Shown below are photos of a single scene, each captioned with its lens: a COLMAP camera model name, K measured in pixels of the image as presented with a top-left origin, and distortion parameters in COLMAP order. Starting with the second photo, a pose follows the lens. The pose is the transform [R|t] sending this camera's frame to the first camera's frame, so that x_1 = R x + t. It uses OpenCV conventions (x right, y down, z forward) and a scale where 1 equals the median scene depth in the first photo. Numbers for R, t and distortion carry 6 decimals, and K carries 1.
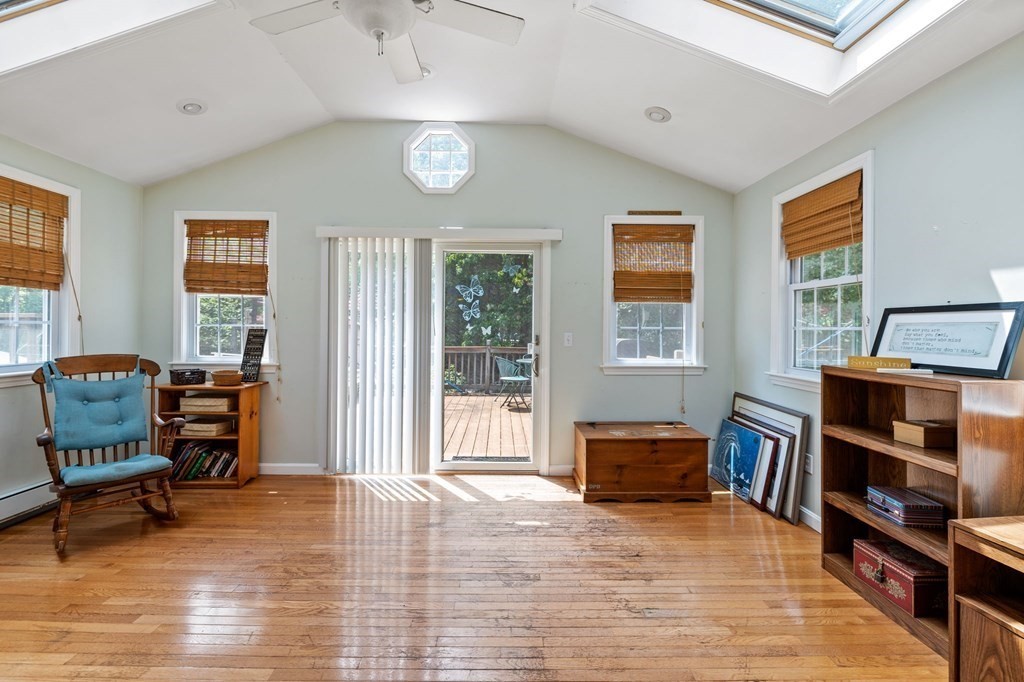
lens RADIAL K [[449.6, 0, 507.3], [0, 449.6, 322.6], [0, 0, 1]] dist [0.001696, 0.000282]
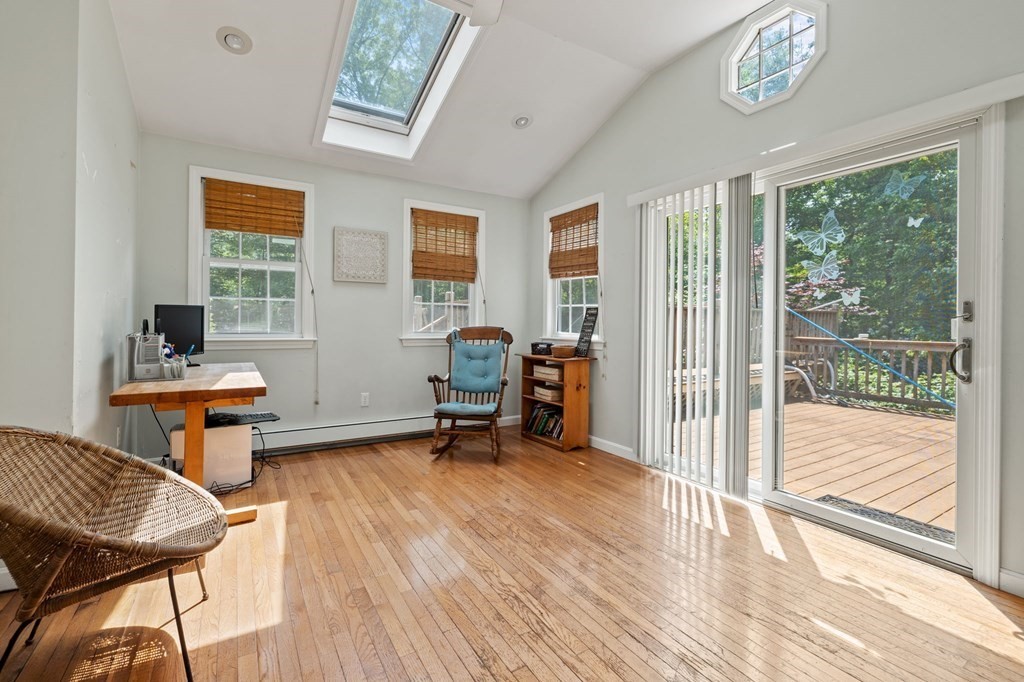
lens RADIAL K [[449.6, 0, 470.4], [0, 449.6, 316.5], [0, 0, 1]] dist [0.001696, 0.000282]
pose [[0.486900, -0.011242, -0.873385, 0.238826], [0.006068, 0.999937, -0.009488, 0.046037], [0.873437, -0.000680, 0.486937, 0.257852]]
